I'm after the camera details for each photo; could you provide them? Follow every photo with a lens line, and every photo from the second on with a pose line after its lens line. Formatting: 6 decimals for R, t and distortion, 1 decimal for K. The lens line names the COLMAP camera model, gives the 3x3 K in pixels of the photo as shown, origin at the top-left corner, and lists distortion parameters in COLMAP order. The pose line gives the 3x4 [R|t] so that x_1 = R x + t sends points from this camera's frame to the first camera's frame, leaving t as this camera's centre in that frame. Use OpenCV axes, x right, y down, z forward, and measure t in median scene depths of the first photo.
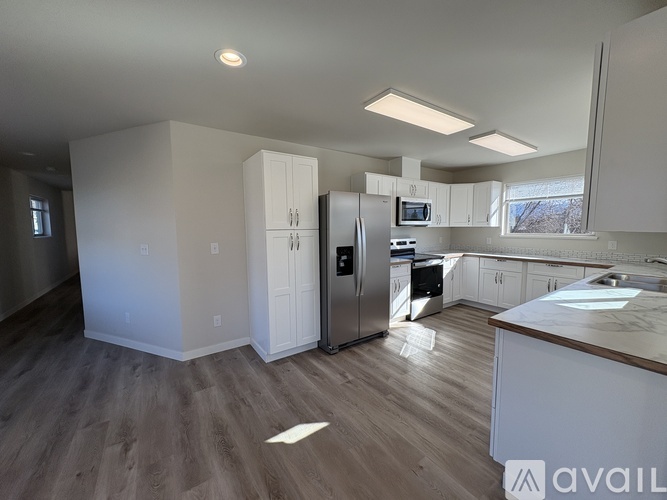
lens RADIAL K [[267.9, 0, 333.5], [0, 267.9, 250.0], [0, 0, 1]] dist [-0.000043, -0.000018]
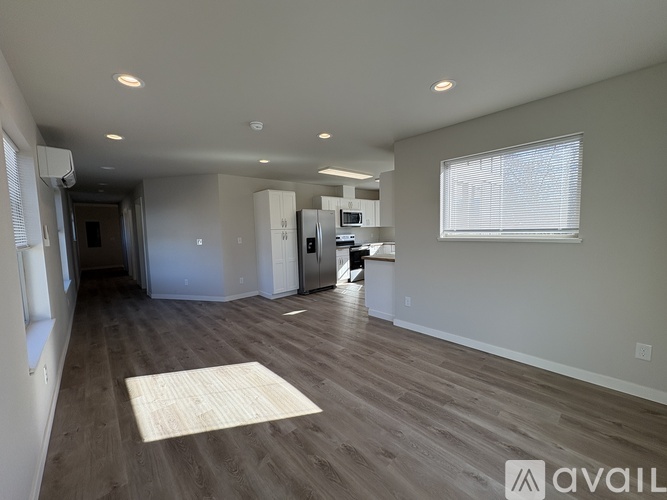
lens RADIAL K [[267.9, 0, 333.5], [0, 267.9, 250.0], [0, 0, 1]] dist [-0.000043, -0.000018]
pose [[0.990330, -0.029162, 0.135629, -0.053448], [0.030515, 0.999503, -0.007910, 0.085143], [-0.135331, 0.011972, 0.990728, -0.825971]]
